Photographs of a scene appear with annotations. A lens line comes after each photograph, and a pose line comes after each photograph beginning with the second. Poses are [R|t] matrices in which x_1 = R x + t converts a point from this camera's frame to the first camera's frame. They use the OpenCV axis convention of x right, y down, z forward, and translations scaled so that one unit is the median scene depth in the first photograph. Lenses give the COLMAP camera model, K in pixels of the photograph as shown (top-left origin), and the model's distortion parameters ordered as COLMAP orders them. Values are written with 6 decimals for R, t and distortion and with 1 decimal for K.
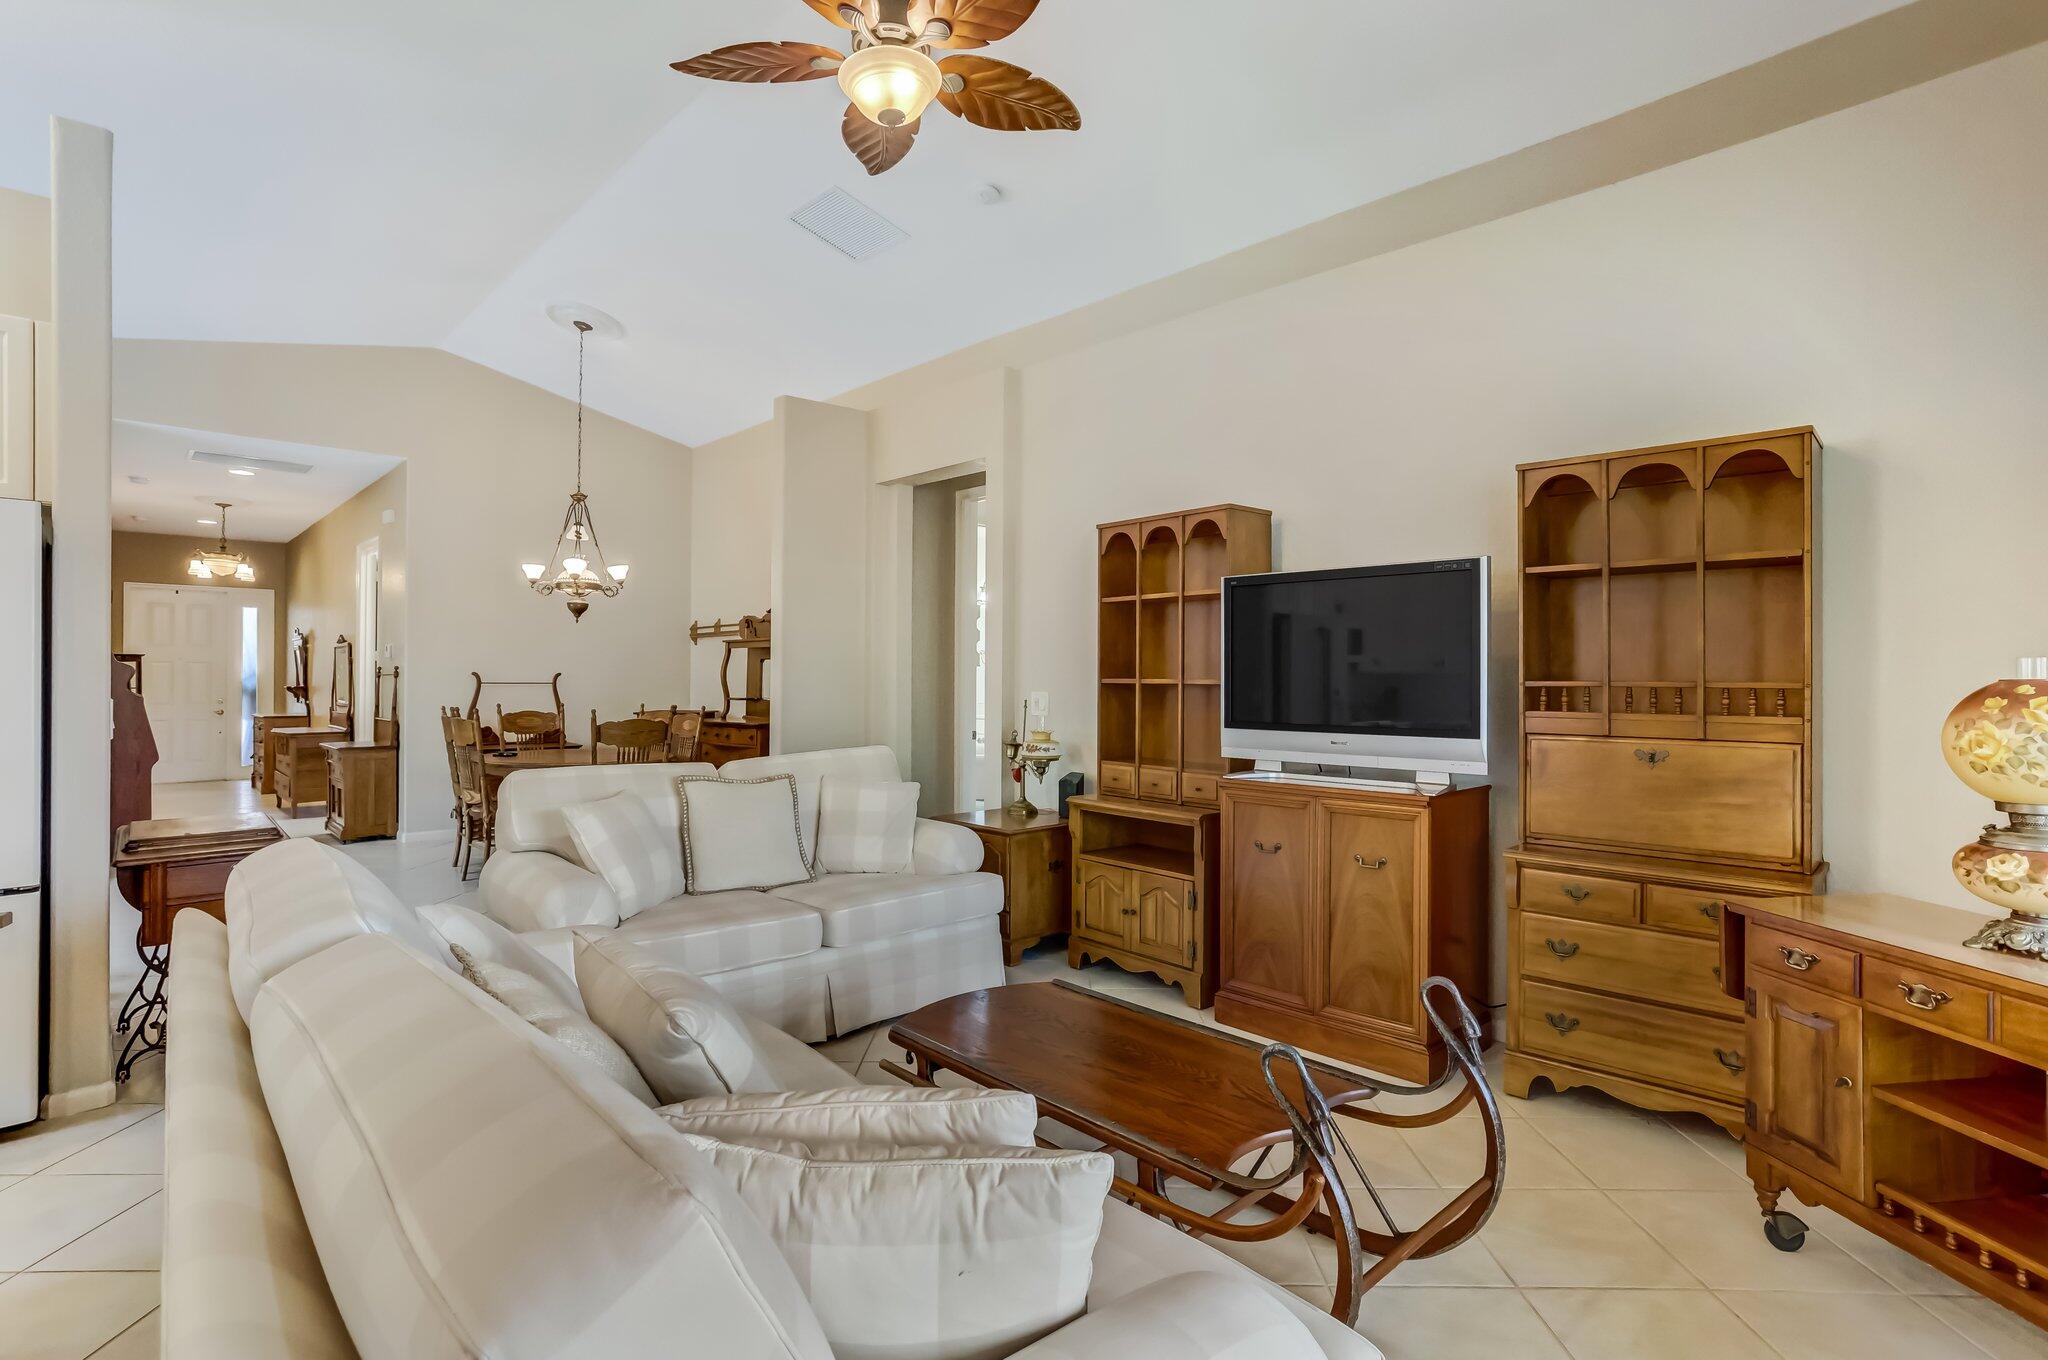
lens RADIAL K [[1006.7, 0, 973.9], [0, 1006.7, 670.8], [0, 0, 1]] dist [-0.000906, 0.027331]
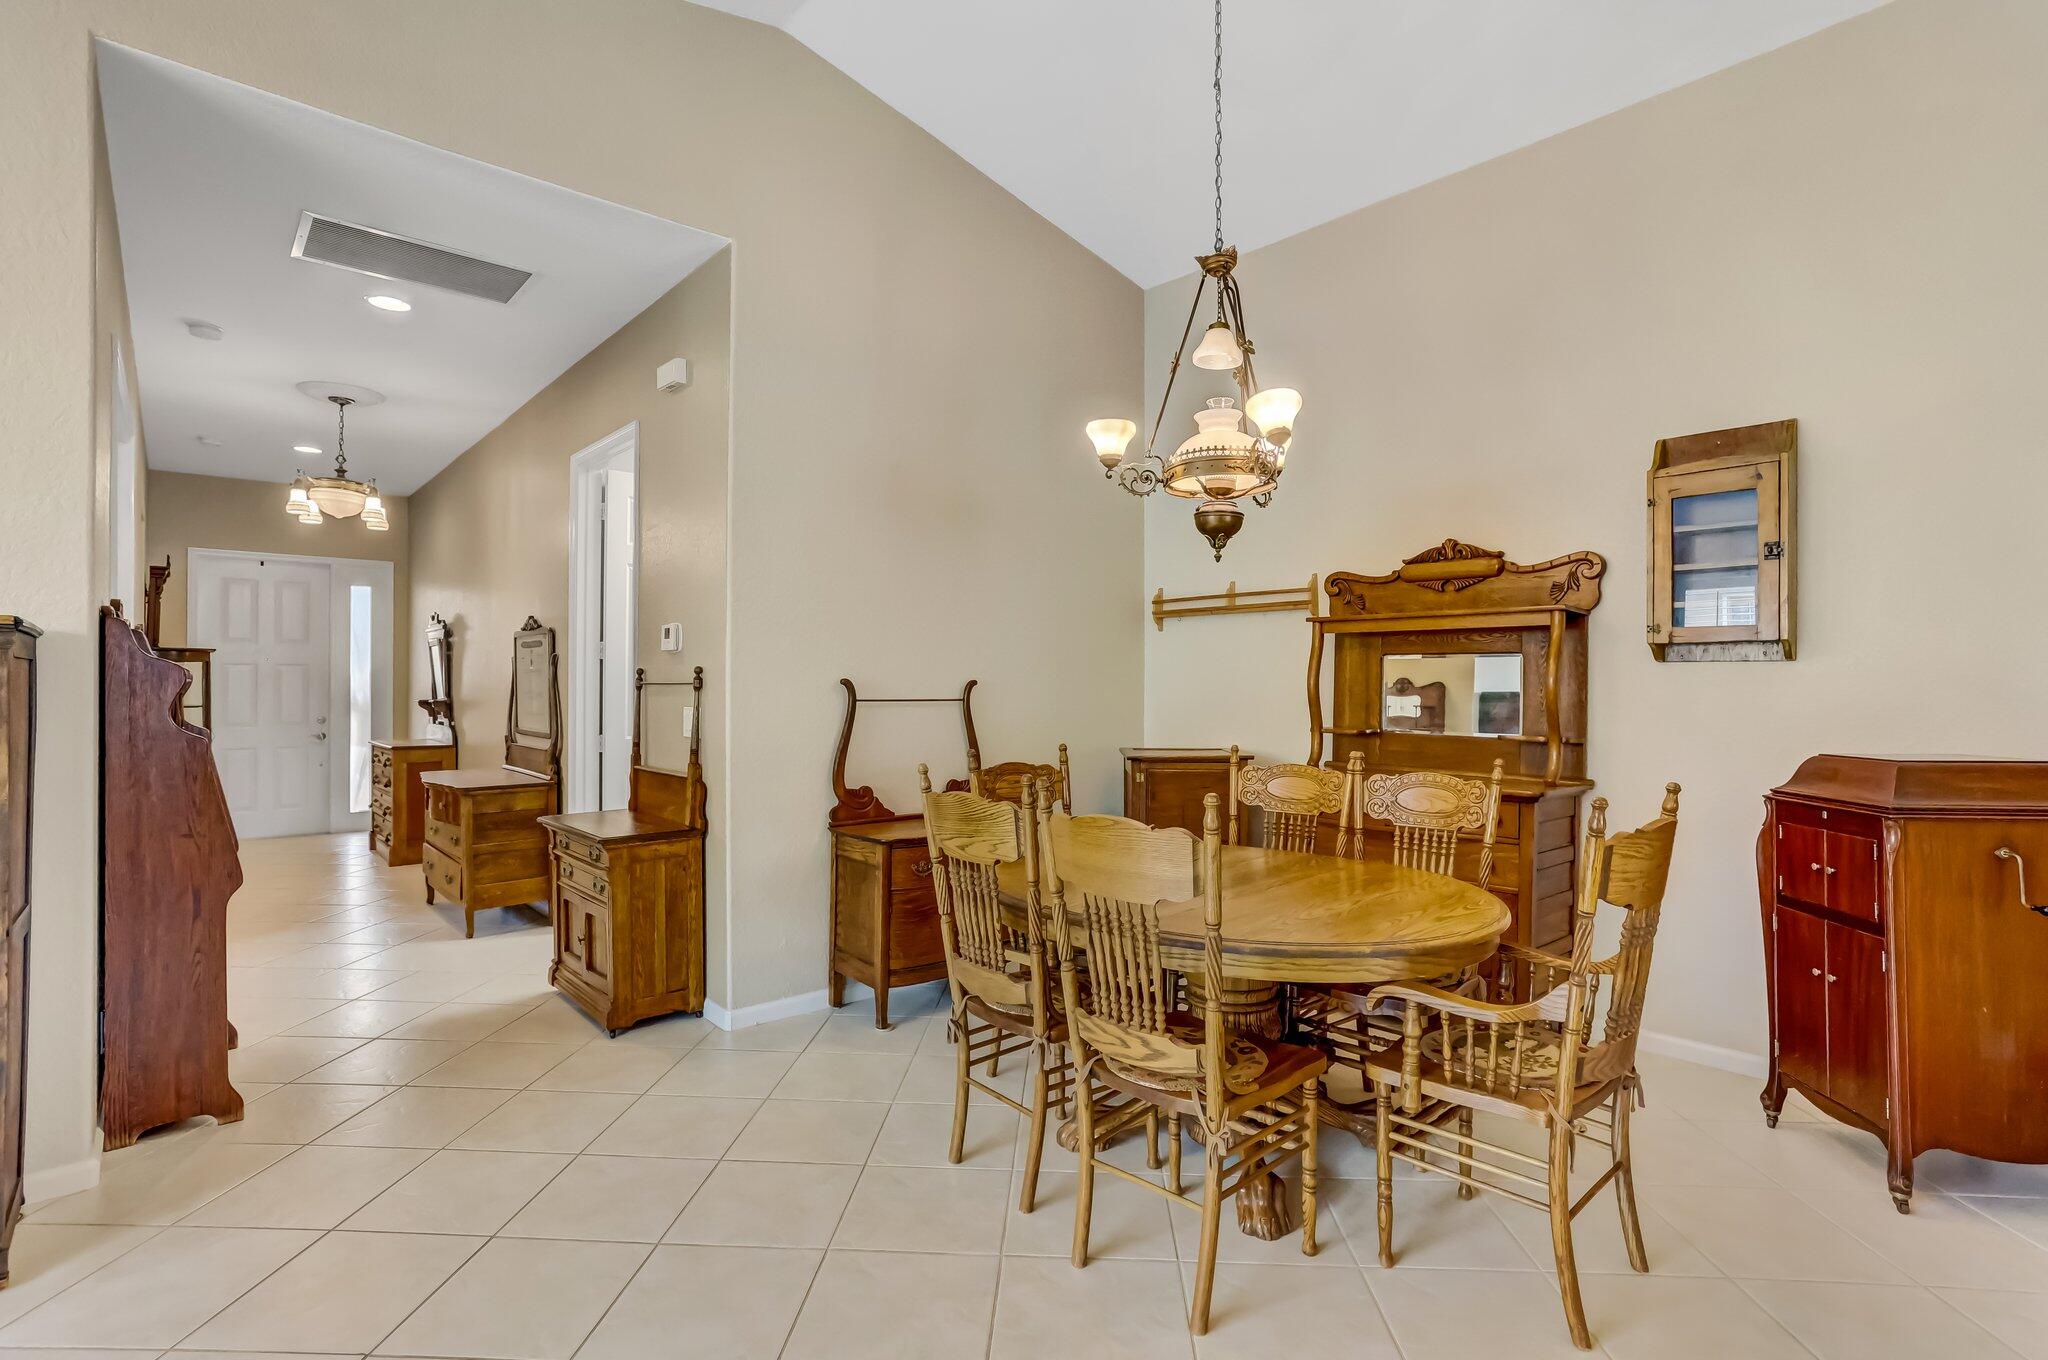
lens RADIAL K [[984.4, 0, 1003.9], [0, 984.4, 678.1], [0, 0, 1]] dist [0.001653, 0.000676]
pose [[0.999916, -0.000286, -0.012990, -0.348291], [0.000305, 0.999999, 0.001484, 0.000124], [0.012990, -0.001488, 0.999915, 0.432365]]
